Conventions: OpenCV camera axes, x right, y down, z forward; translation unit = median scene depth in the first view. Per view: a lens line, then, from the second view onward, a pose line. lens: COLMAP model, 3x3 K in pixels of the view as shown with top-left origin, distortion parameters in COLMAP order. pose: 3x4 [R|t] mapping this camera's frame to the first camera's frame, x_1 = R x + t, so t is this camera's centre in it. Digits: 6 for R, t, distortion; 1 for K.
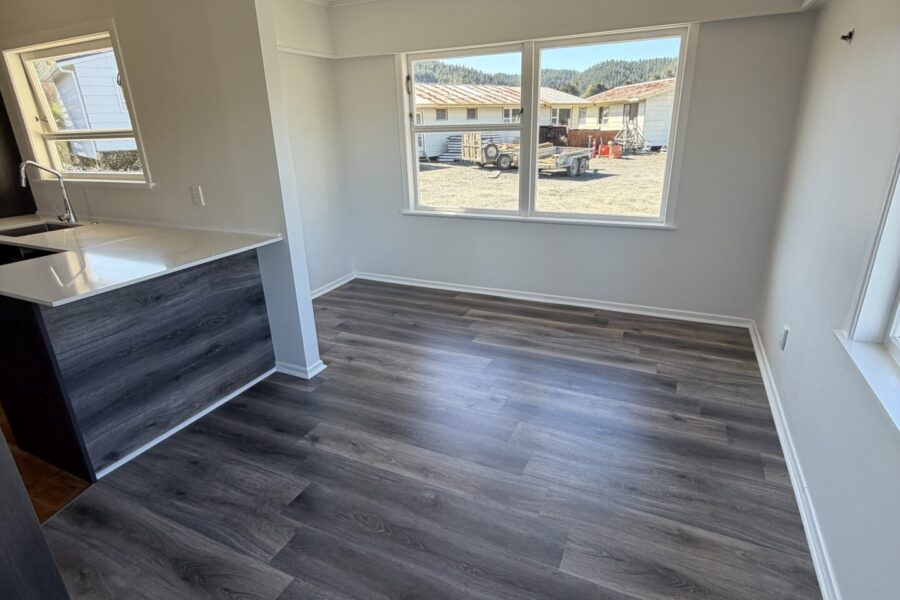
lens RADIAL K [[476.4, 0, 446.4], [0, 476.4, 293.8], [0, 0, 1]] dist [0.010004, -0.001558]
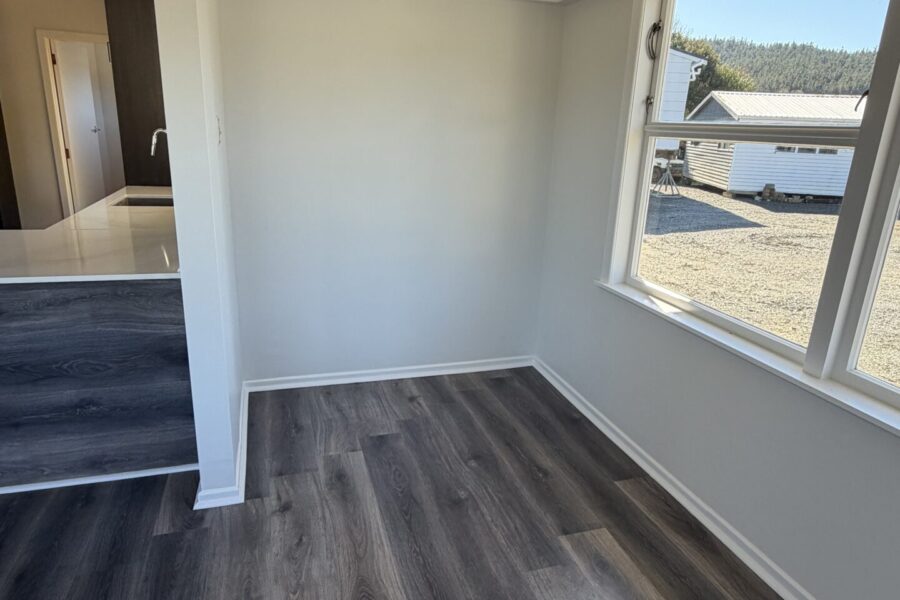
lens RADIAL K [[555.9, 0, 454.3], [0, 555.9, 312.5], [0, 0, 1]] dist [-0.008662, 0.002528]
pose [[0.683296, 0.285591, -0.671970, 0.288586], [-0.306986, 0.947402, 0.090490, -0.190781], [0.662469, 0.144454, 0.735029, 0.579865]]
